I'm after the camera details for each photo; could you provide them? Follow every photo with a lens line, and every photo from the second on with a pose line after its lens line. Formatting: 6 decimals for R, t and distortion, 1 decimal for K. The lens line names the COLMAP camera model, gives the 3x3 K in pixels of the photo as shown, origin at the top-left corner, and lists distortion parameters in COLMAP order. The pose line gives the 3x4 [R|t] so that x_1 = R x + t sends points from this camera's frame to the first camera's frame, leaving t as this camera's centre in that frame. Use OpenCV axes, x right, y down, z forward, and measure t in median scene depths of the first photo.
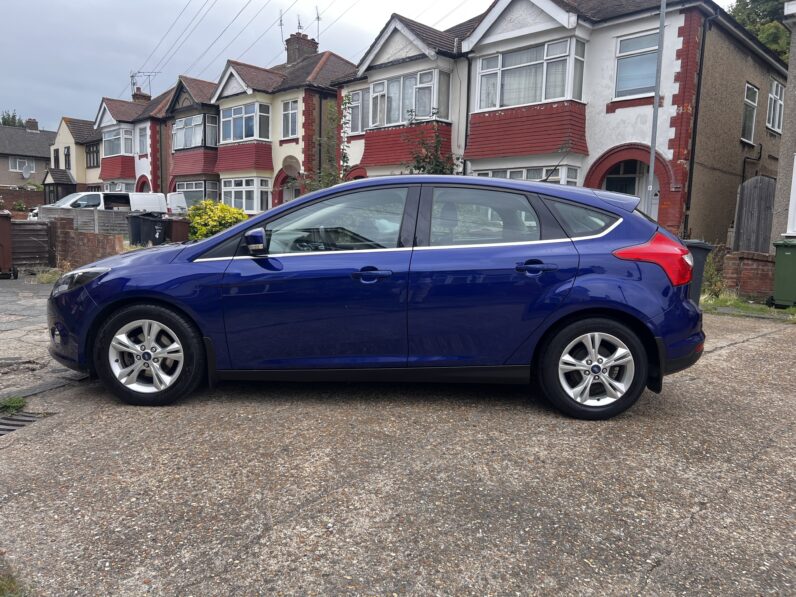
lens RADIAL K [[592.7, 0, 398.0], [0, 592.7, 298.5], [0, 0, 1]] dist [0.060142, -0.076695]
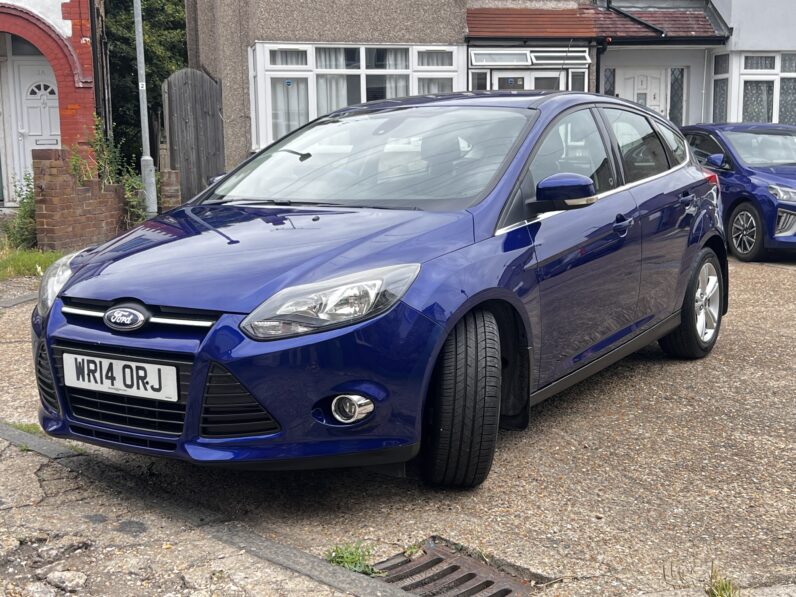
lens RADIAL K [[1063.6, 0, 398.0], [0, 1063.6, 298.5], [0, 0, 1]] dist [0.112196, -0.300584]
pose [[0.535318, -0.156826, 0.829964, -0.367720], [0.132306, 0.986051, 0.100984, -0.034113], [-0.834224, 0.055751, 0.548600, 0.129914]]
